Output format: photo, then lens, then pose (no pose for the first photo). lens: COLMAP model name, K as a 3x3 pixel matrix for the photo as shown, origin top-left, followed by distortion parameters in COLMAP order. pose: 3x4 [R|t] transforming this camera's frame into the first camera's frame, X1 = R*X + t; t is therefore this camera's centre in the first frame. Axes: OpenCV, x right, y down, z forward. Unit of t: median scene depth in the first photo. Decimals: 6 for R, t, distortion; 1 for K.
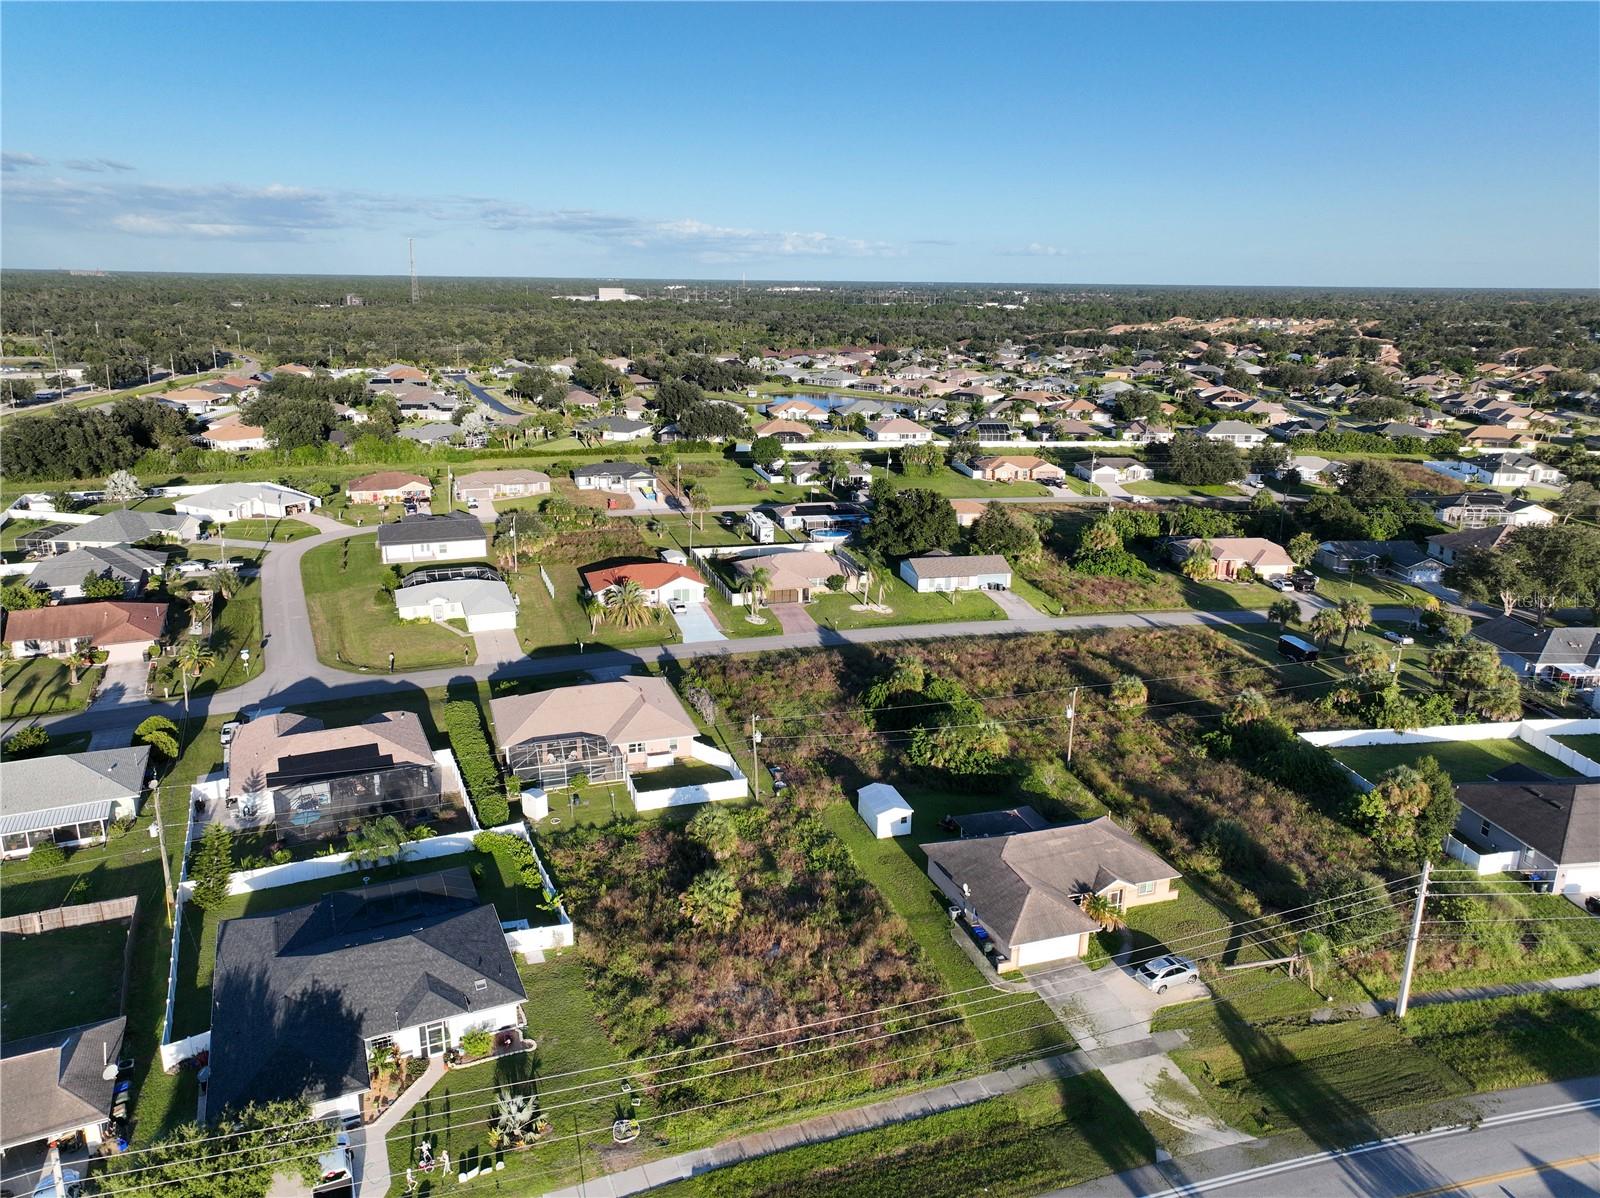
lens RADIAL K [[1122.6, 0, 800.0], [0, 1122.6, 599.0], [0, 0, 1]] dist [0.004040, 0.009642]
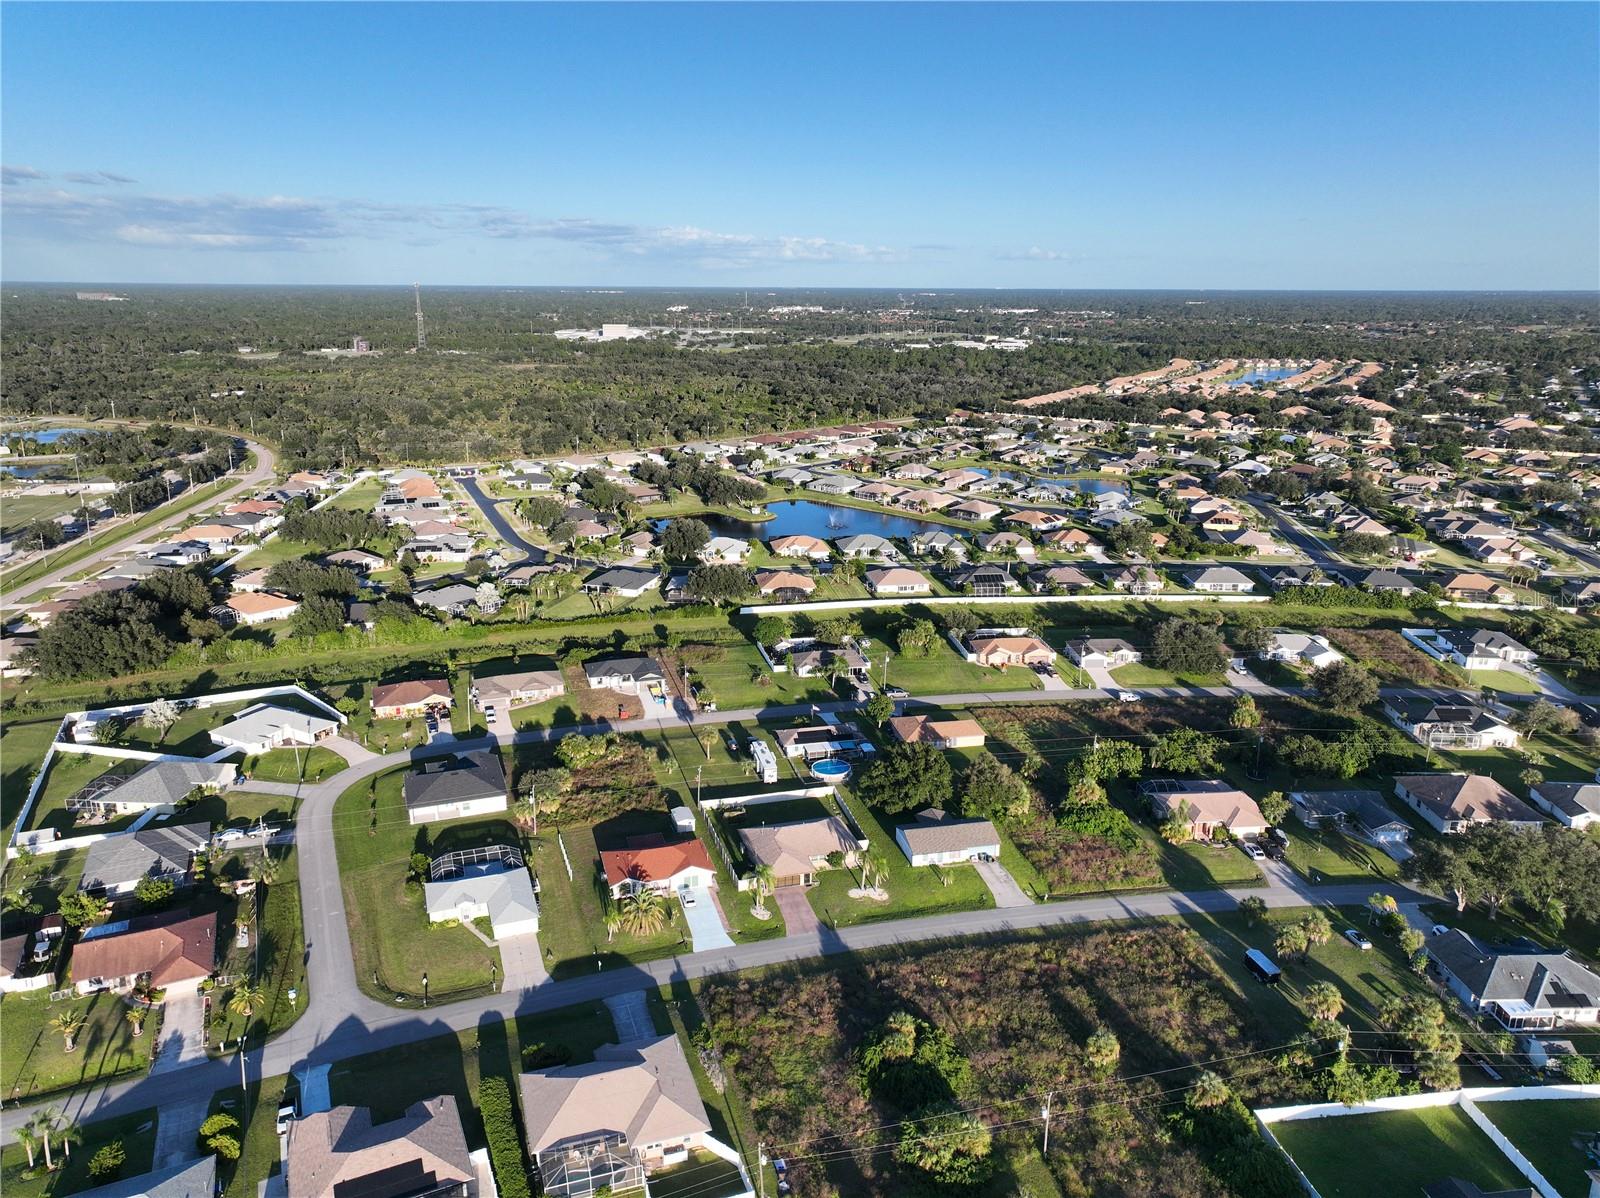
lens RADIAL K [[1124.3, 0, 800.0], [0, 1124.3, 599.0], [0, 0, 1]] dist [-0.000952, 0.017176]
pose [[0.999971, -0.006725, -0.003554, 0.003484], [0.006710, 0.999969, -0.004133, -0.238781], [0.003581, 0.004109, 0.999985, -0.065998]]
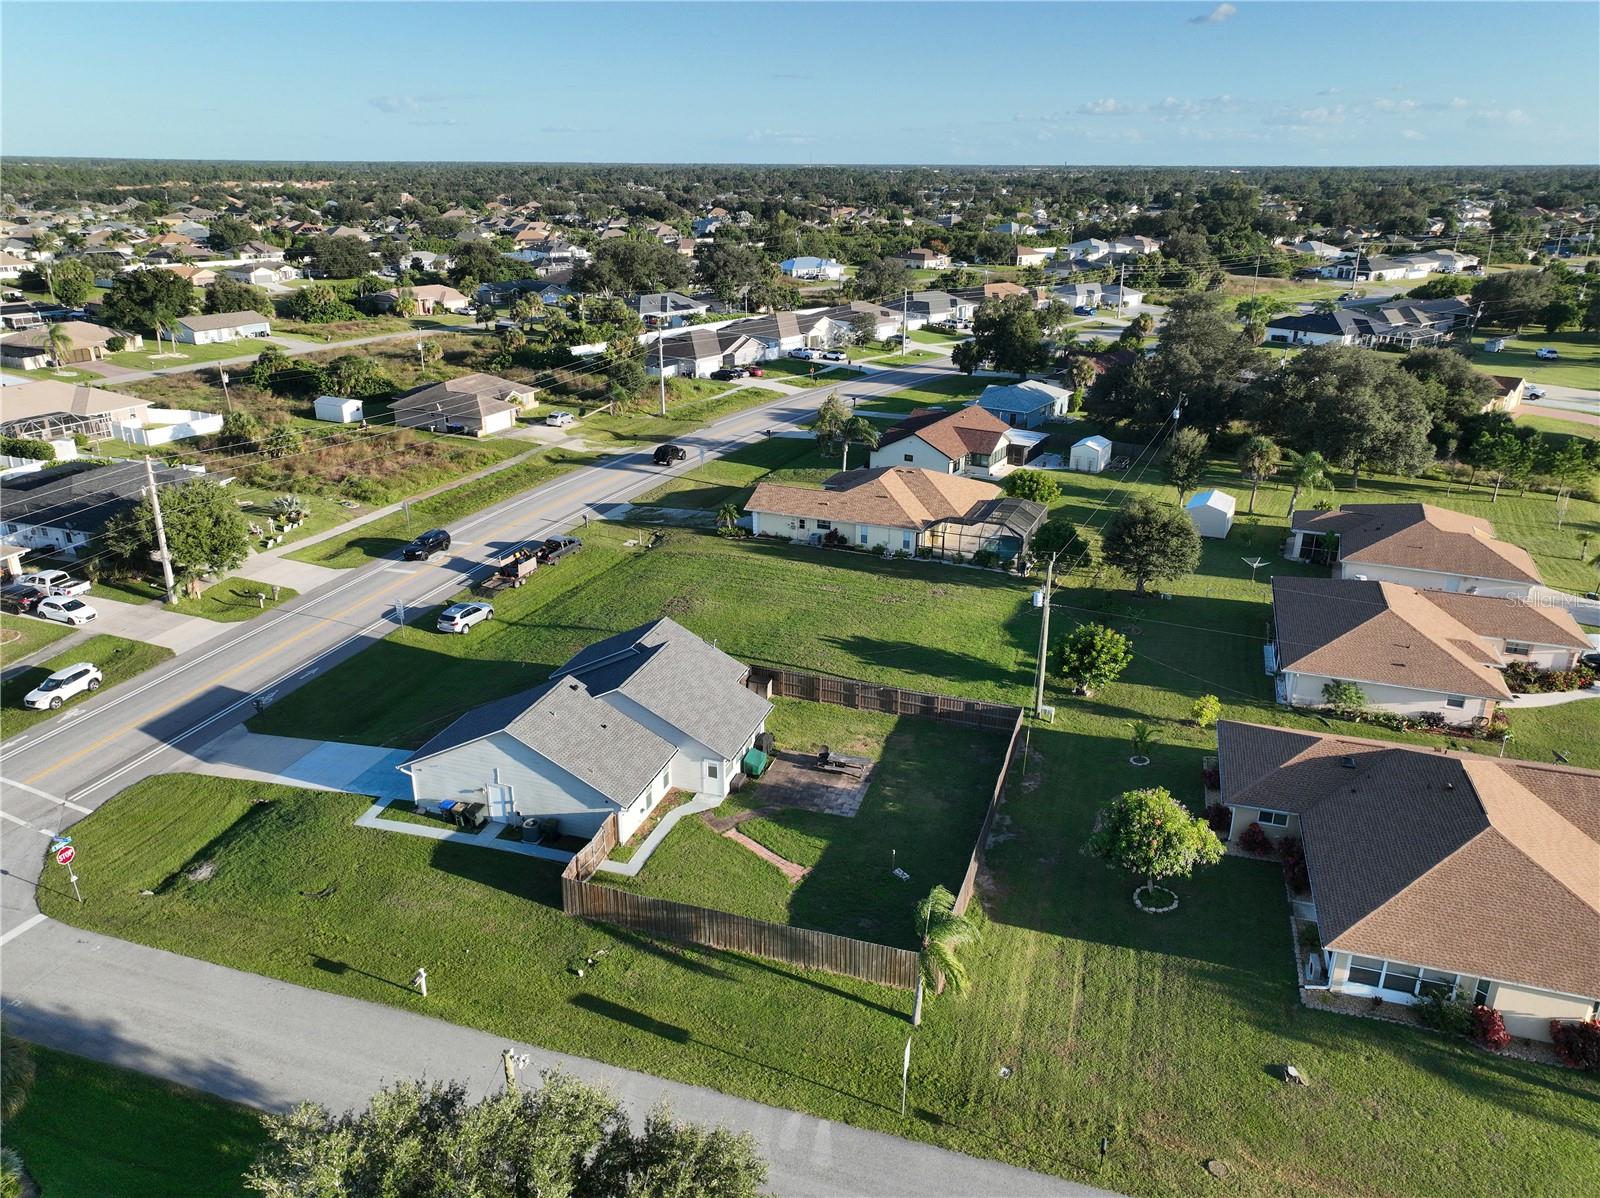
lens RADIAL K [[1130.3, 0, 799.0], [0, 1130.3, 575.2], [0, 0, 1]] dist [0.001432, 0.009989]
pose [[0.677268, -0.259691, 0.688381, -0.317484], [0.204293, 0.965221, 0.163134, 0.149615], [-0.706804, 0.030146, 0.706767, -0.243470]]
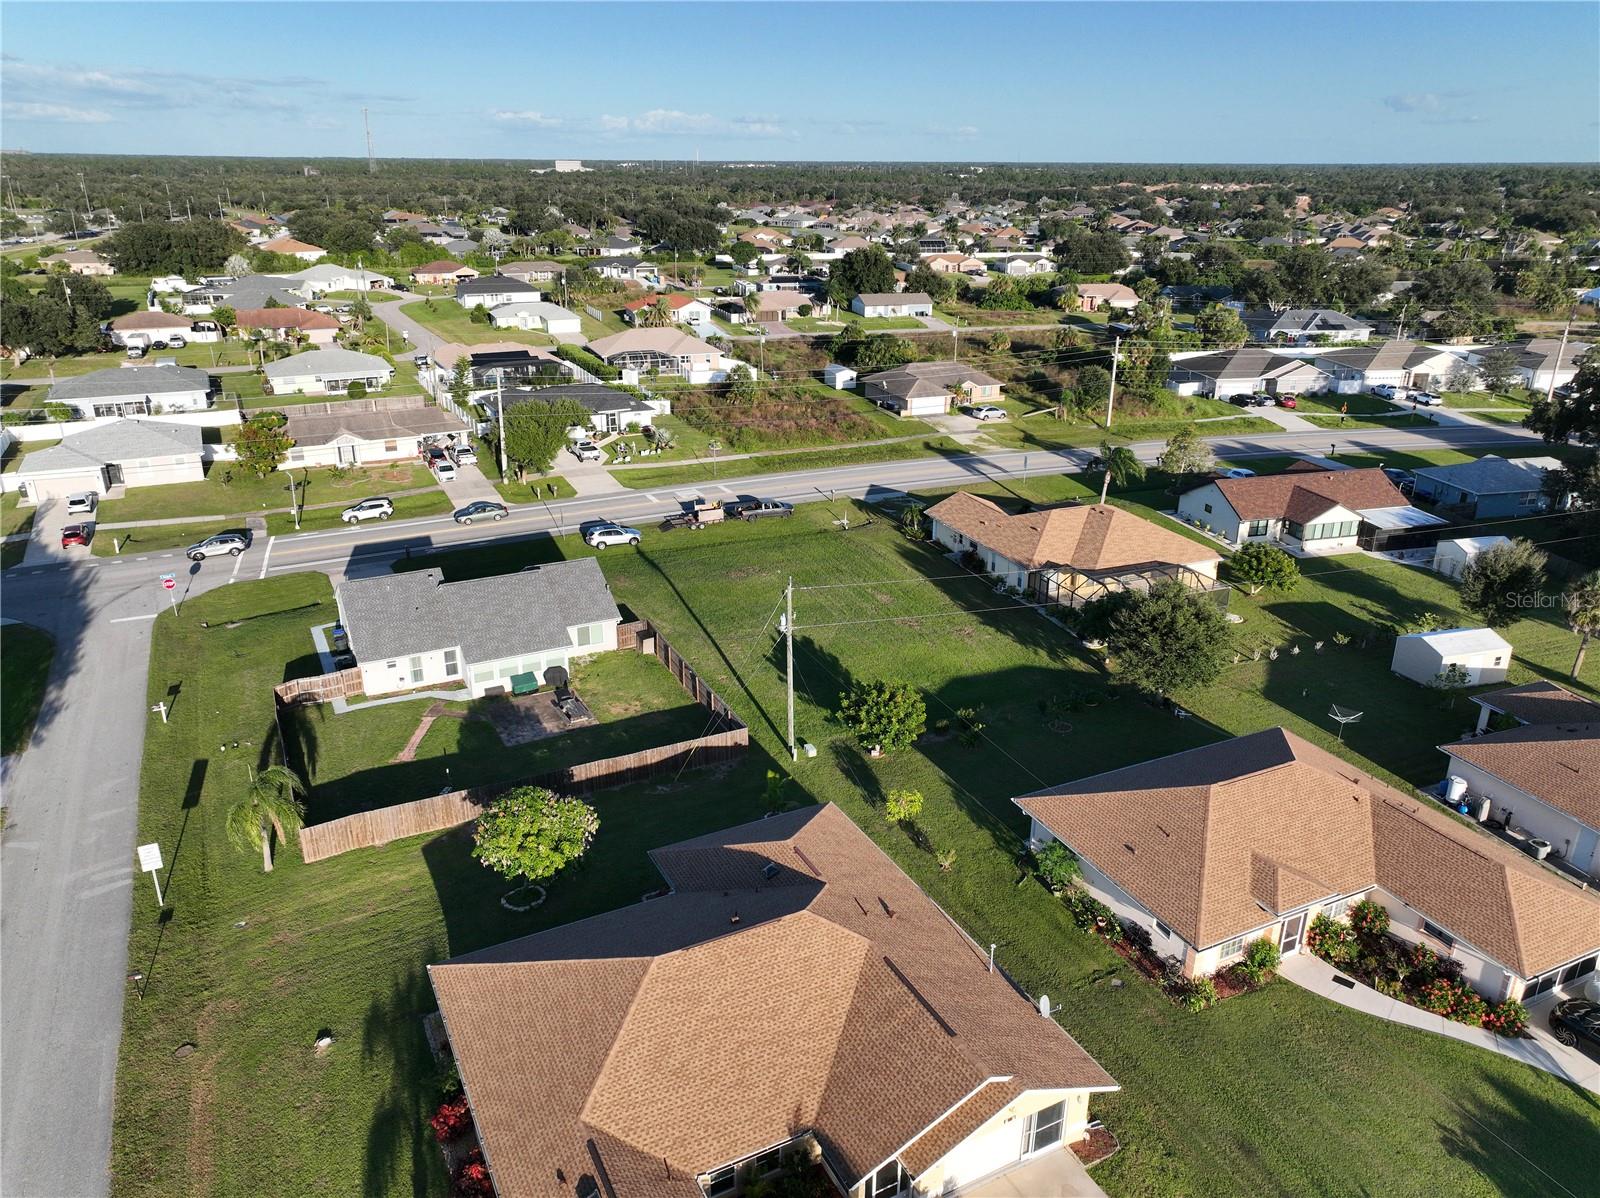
lens RADIAL K [[1122.6, 0, 800.0], [0, 1122.6, 599.0], [0, 0, 1]] dist [0.004040, 0.009642]
pose [[0.999236, -0.019846, 0.033677, -0.025739], [0.016571, 0.995351, 0.094875, 0.192578], [-0.035403, -0.094245, 0.994919, -0.375679]]
